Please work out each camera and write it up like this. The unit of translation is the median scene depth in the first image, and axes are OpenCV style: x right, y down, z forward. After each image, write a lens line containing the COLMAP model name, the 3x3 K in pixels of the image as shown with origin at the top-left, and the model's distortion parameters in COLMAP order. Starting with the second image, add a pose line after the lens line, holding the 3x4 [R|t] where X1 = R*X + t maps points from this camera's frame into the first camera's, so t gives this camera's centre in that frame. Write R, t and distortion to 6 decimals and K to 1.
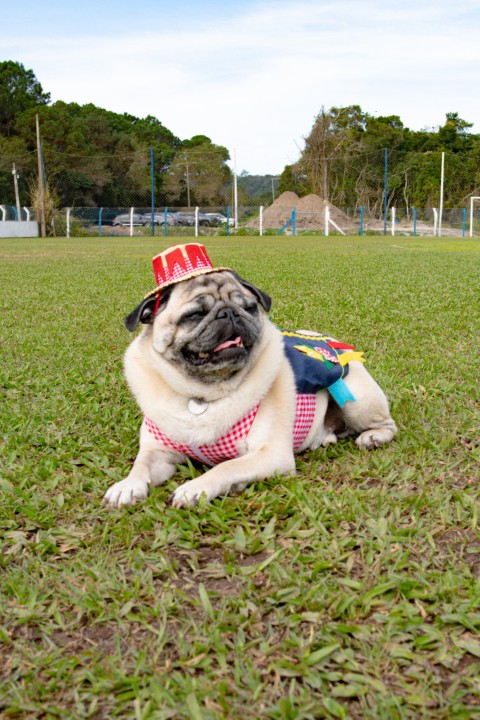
lens RADIAL K [[777.9, 0, 270.2], [0, 777.9, 360.3], [0, 0, 1]] dist [-0.124191, 0.186347]
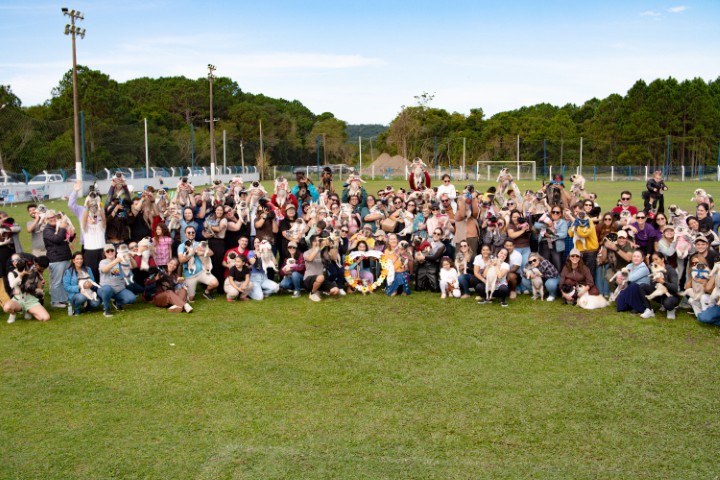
lens RADIAL K [[766.4, 0, 364.0], [0, 766.4, 241.3], [0, 0, 1]] dist [-0.124985, 0.197606]
pose [[0.999639, -0.007441, 0.025799, -0.073438], [0.008574, 0.998990, -0.044104, 0.069601], [-0.025445, 0.044309, 0.998694, -0.794890]]
